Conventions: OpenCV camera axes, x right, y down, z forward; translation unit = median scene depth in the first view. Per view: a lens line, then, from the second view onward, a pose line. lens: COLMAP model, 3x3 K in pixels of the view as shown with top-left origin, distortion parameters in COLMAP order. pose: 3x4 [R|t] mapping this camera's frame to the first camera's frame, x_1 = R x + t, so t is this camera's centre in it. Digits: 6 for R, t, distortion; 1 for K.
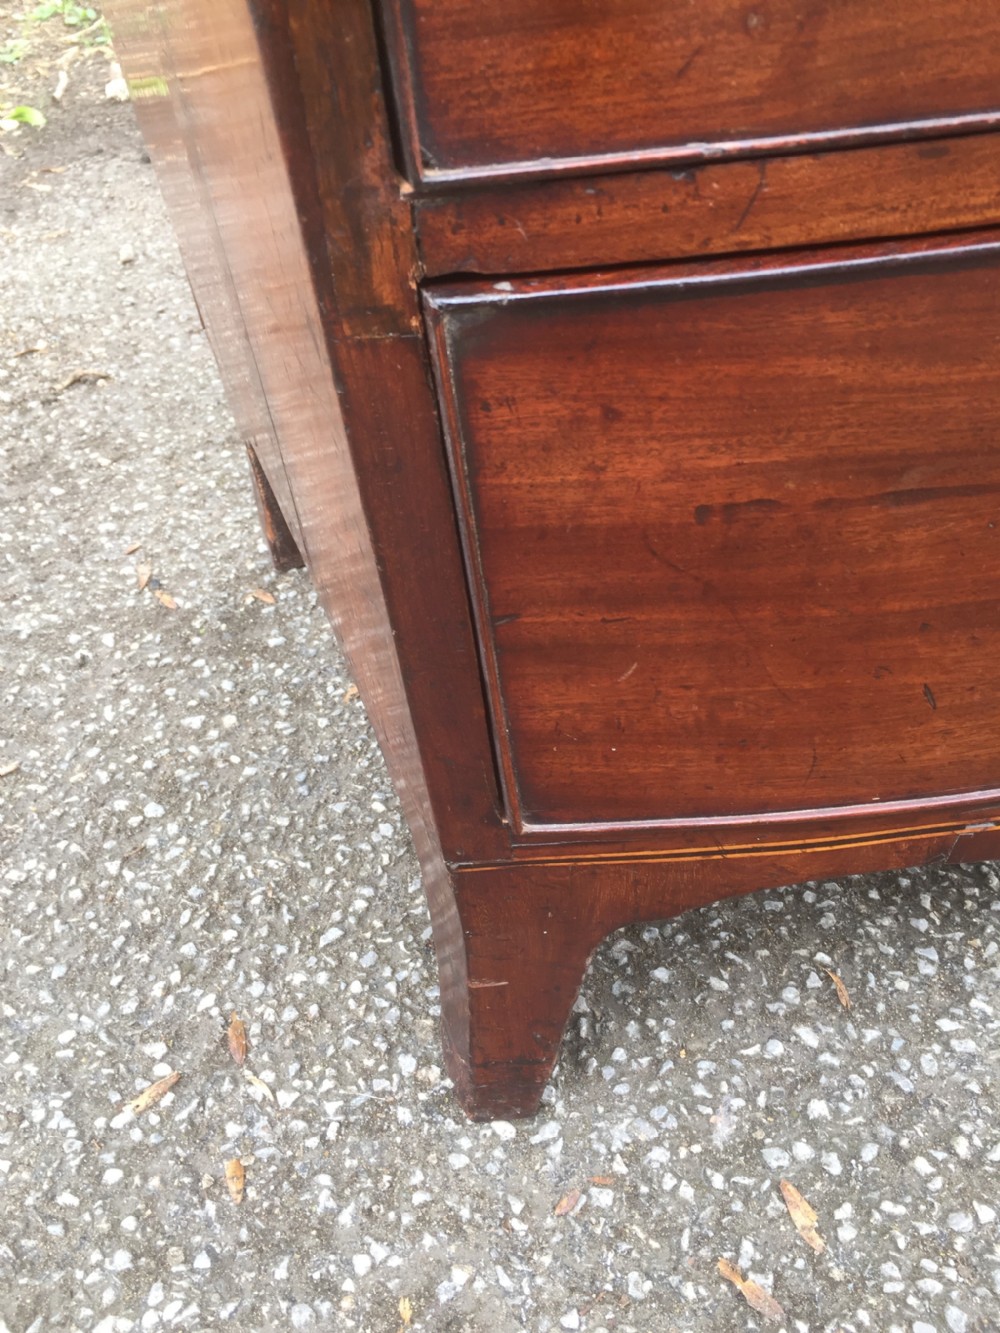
lens RADIAL K [[1135.3, 0, 500.0], [0, 1135.3, 666.5], [0, 0, 1]] dist [0.079951, -0.111387]
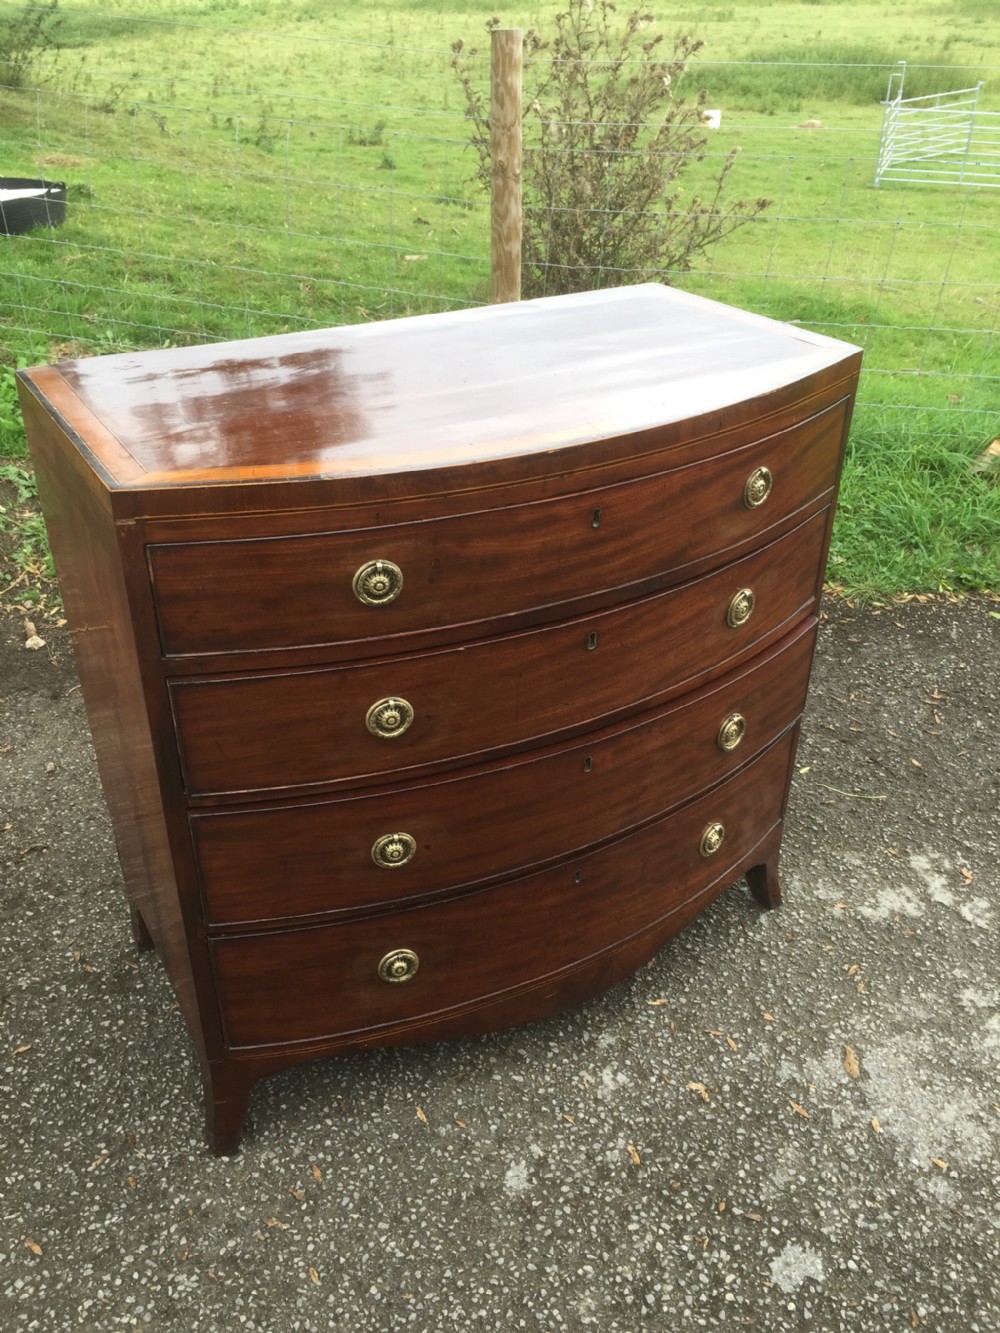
lens RADIAL K [[1135.3, 0, 500.0], [0, 1135.3, 666.5], [0, 0, 1]] dist [0.079951, -0.111387]
pose [[0.983943, 0.010498, 0.178174, 0.152995], [0.031129, 0.972875, -0.229228, -0.138362], [-0.175747, 0.231093, 0.956927, -2.205871]]
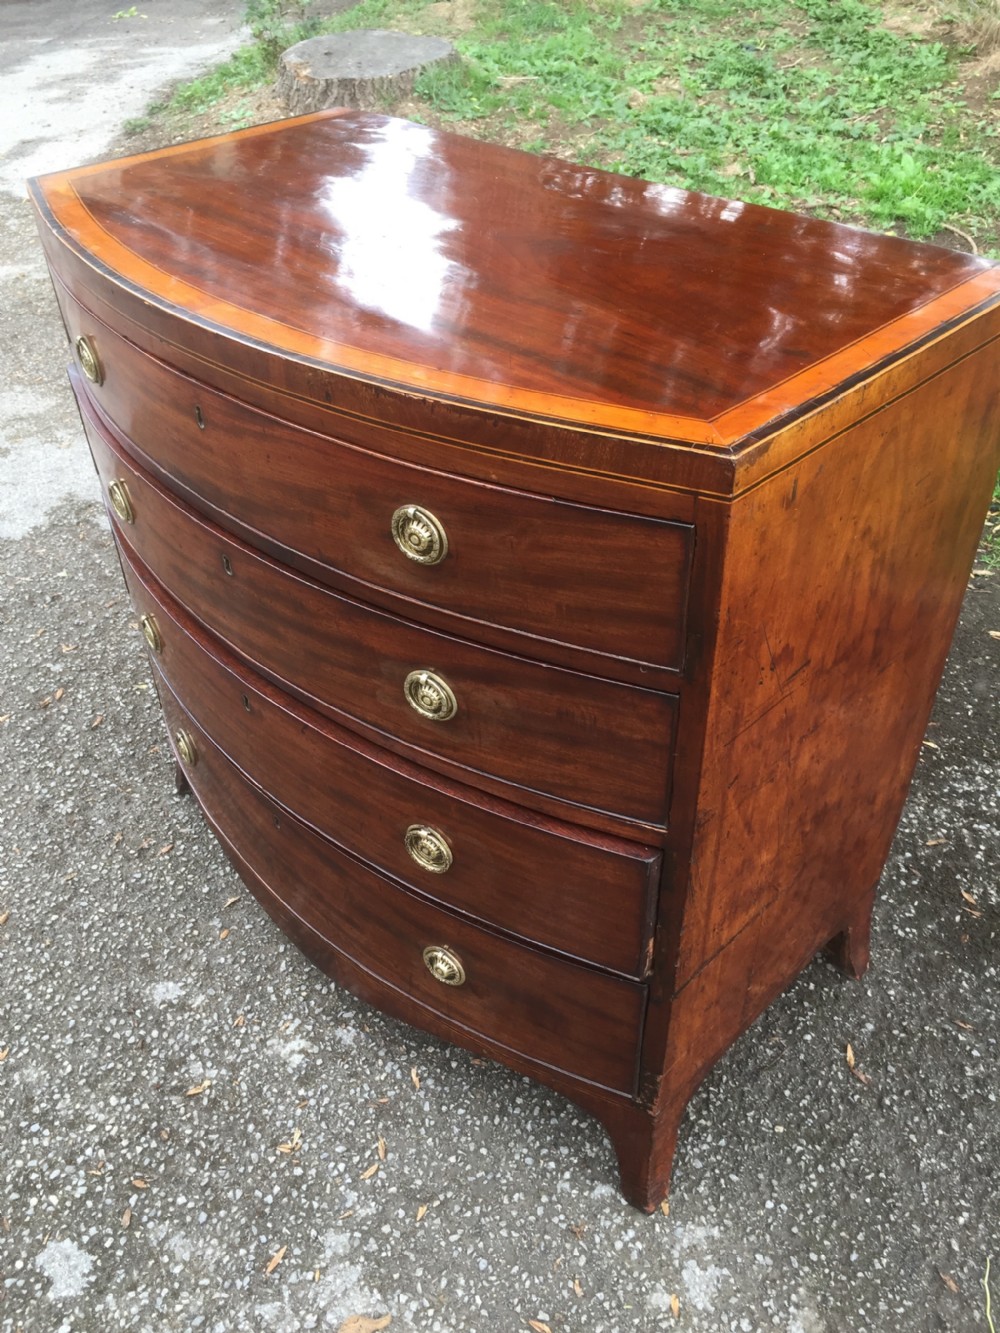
lens RADIAL K [[1135.3, 0, 500.0], [0, 1135.3, 666.5], [0, 0, 1]] dist [0.079951, -0.111387]
pose [[0.400323, 0.637550, -0.658234, 2.423295], [-0.649831, 0.703962, 0.286629, -1.512802], [0.646112, 0.312997, 0.696112, -0.952652]]
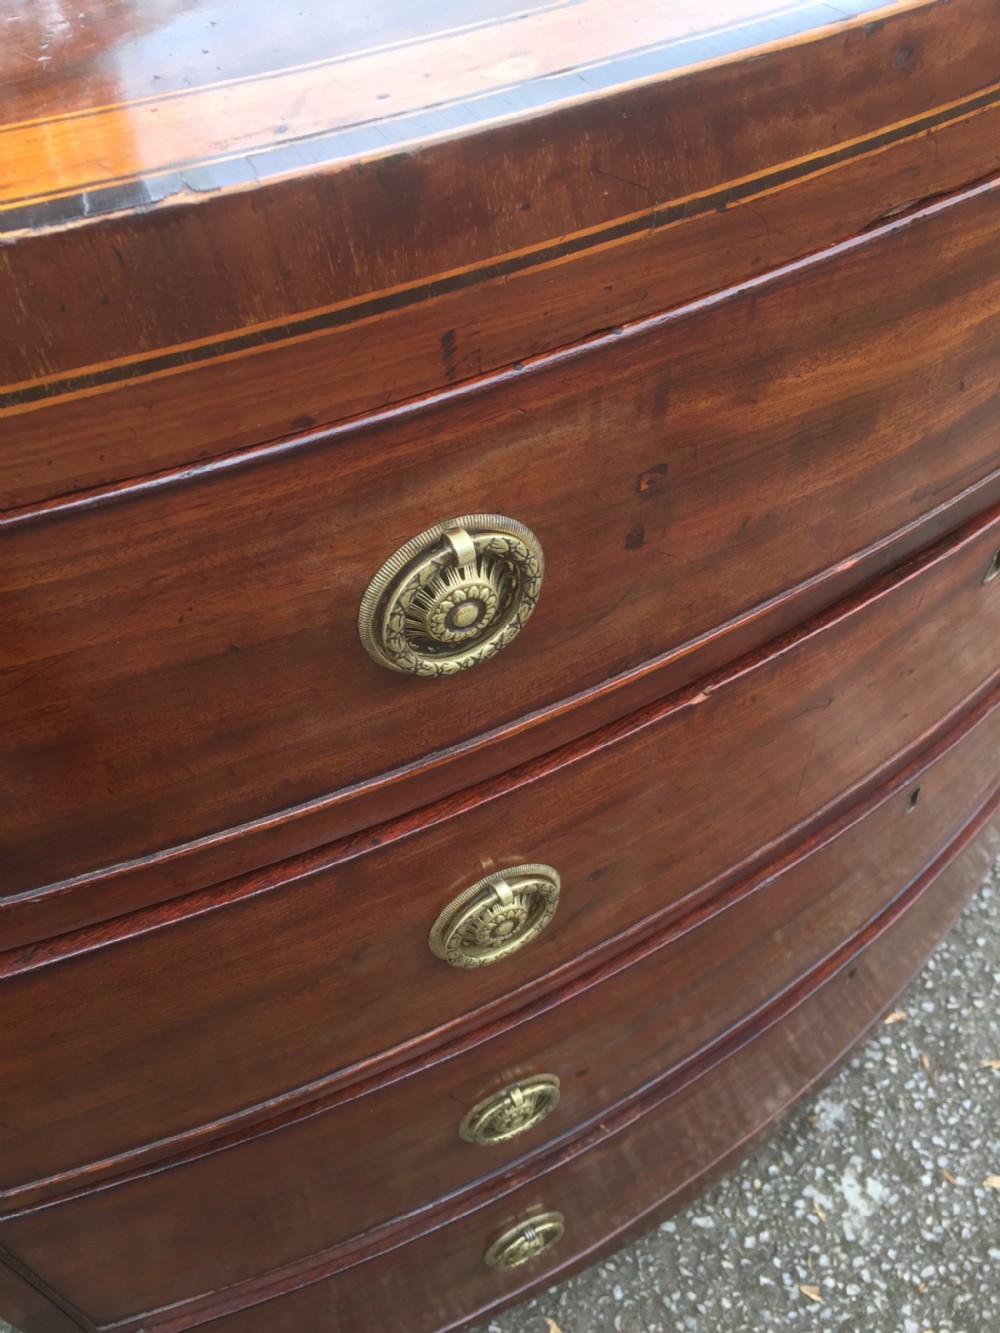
lens RADIAL K [[1145.6, 0, 501.4], [0, 1145.6, 662.4], [0, 0, 1]] dist [0.064293, -0.097476]
pose [[0.952351, -0.188348, 0.239903, 0.189451], [0.176610, 0.981808, 0.069725, -0.803645], [-0.248671, -0.024033, 0.968290, -0.672855]]
